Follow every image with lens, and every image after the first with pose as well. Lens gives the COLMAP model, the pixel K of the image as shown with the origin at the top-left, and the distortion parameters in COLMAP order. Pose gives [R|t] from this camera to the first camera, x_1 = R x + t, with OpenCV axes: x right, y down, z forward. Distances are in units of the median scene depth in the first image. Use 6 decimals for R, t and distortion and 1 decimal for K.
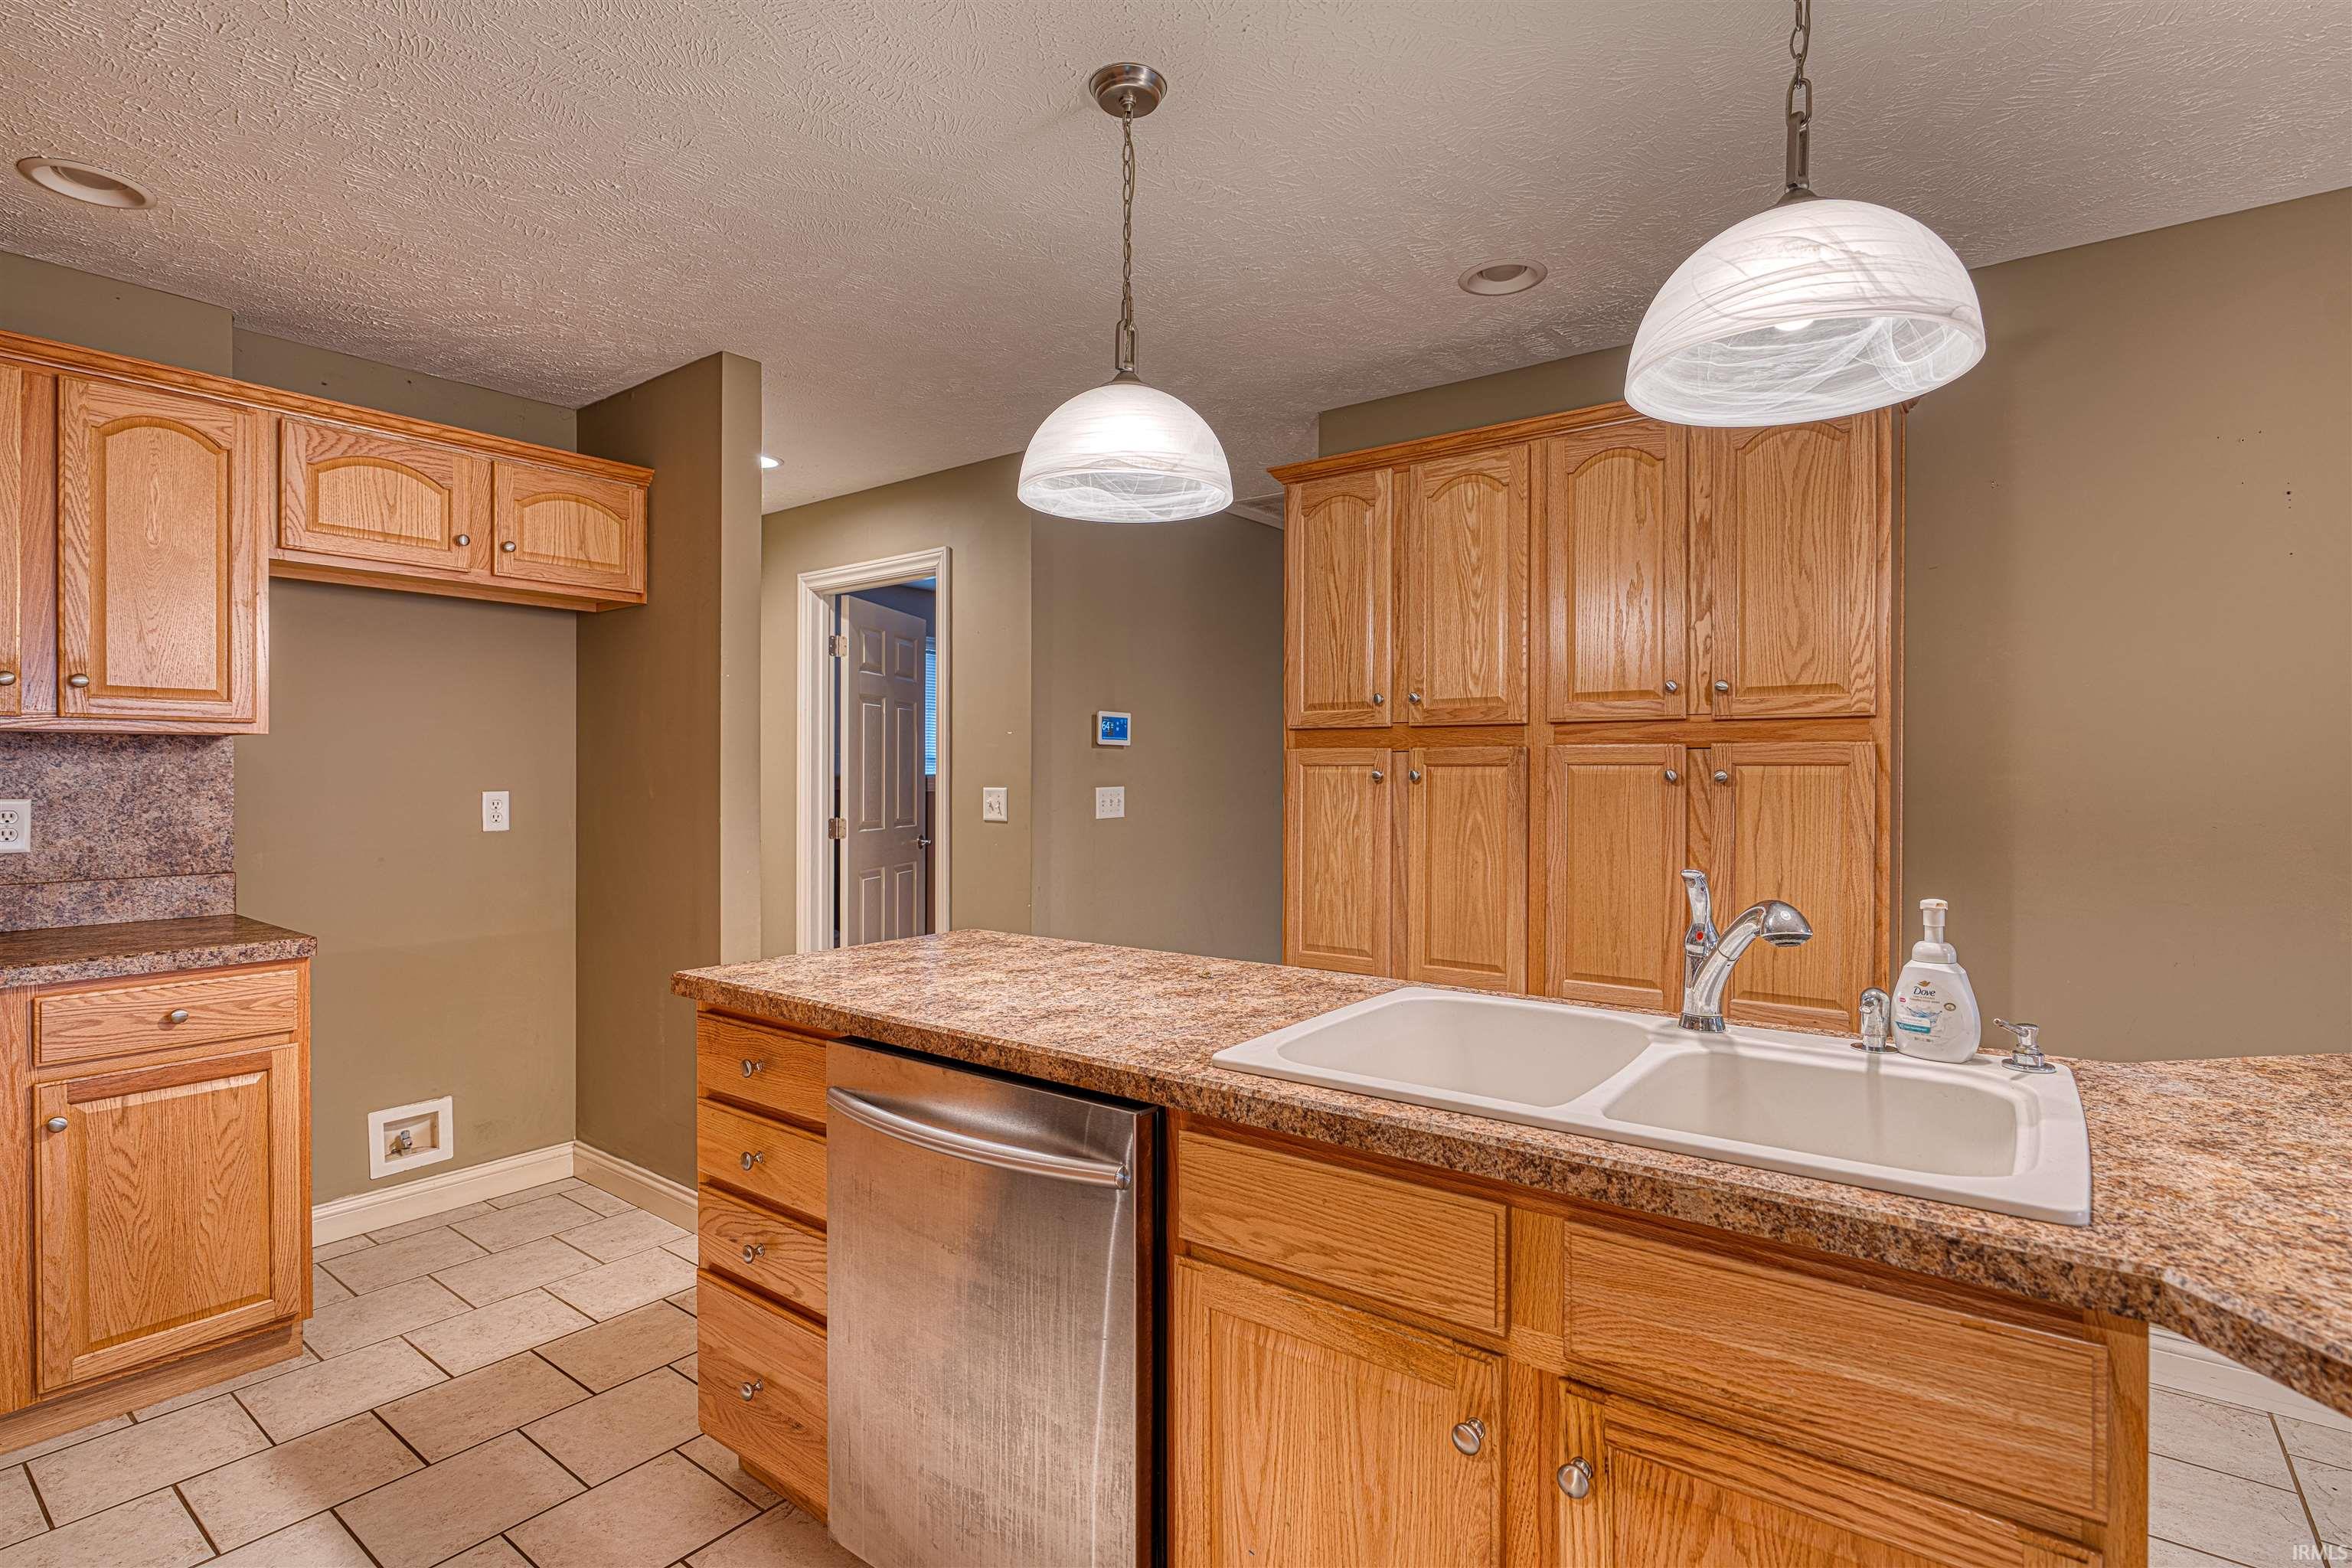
lens RADIAL K [[1145.2, 0, 1184.4], [0, 1145.2, 775.4], [0, 0, 1]] dist [-0.018683, 0.006625]
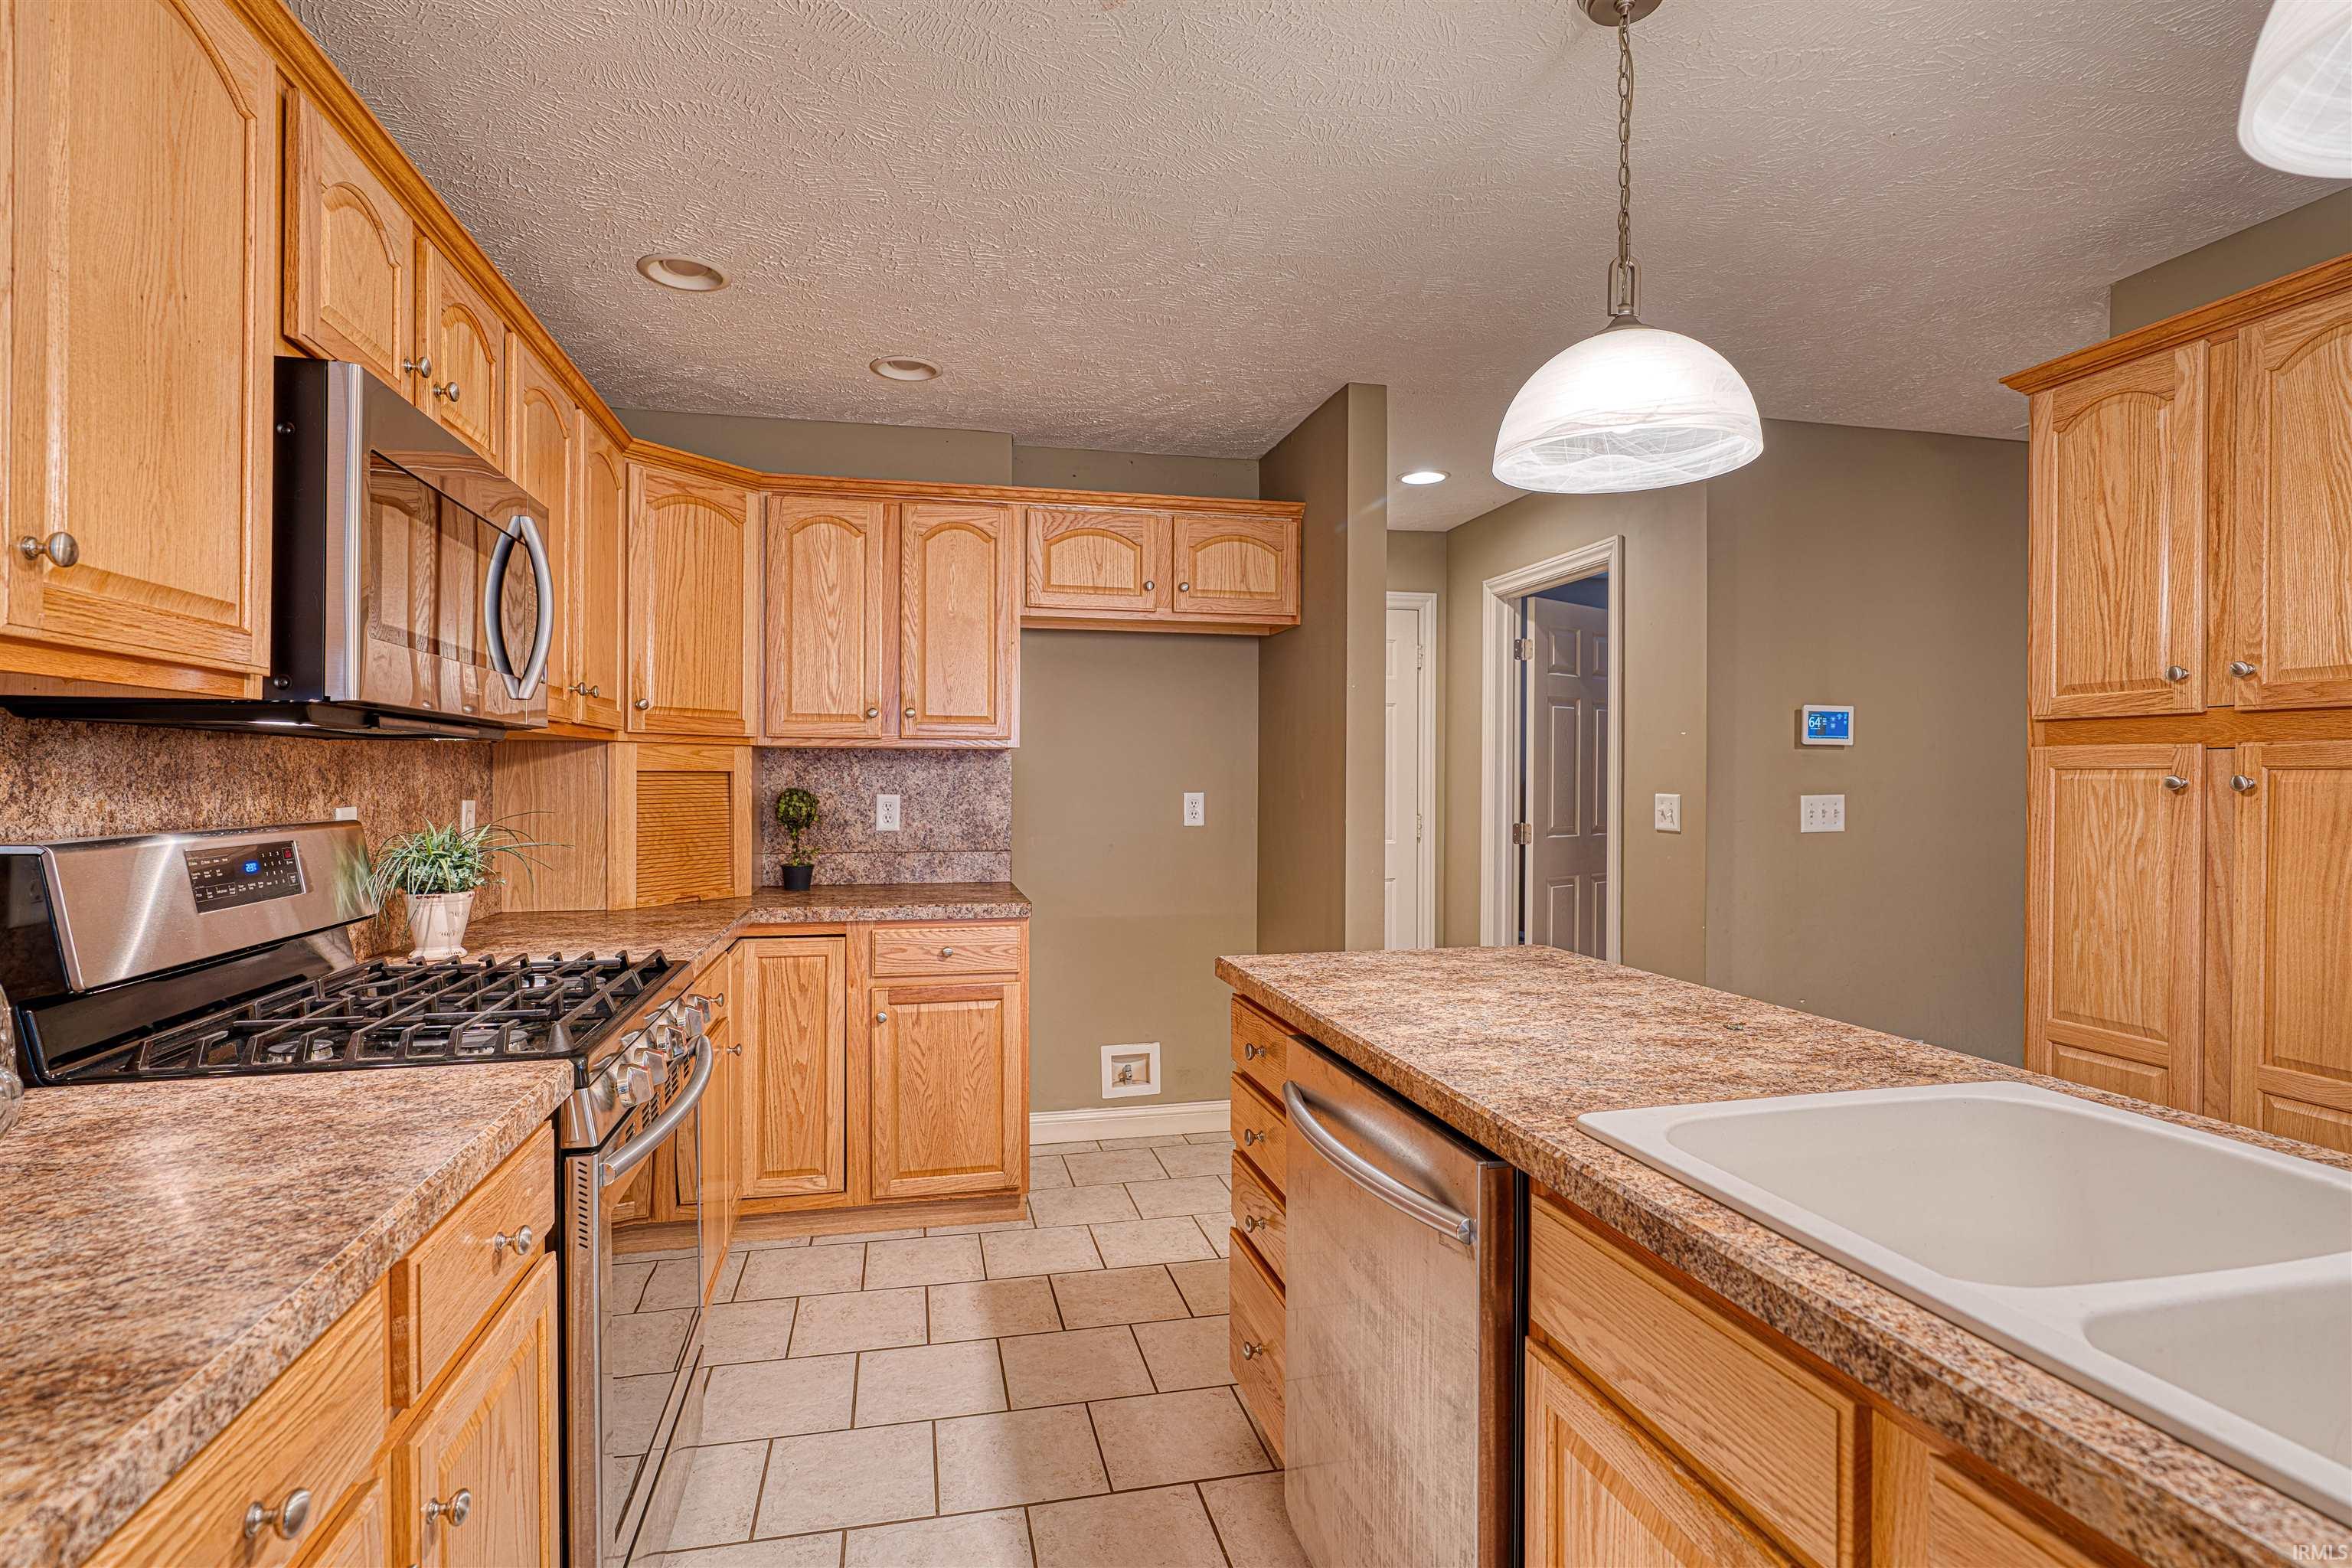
lens RADIAL K [[1145.2, 0, 1184.4], [0, 1145.2, 775.4], [0, 0, 1]] dist [-0.018683, 0.006625]
pose [[0.761556, 0.000740, -0.648099, 0.215842], [-0.002997, 0.999993, -0.002380, -0.001382], [0.648093, 0.003755, 0.761552, 0.107030]]
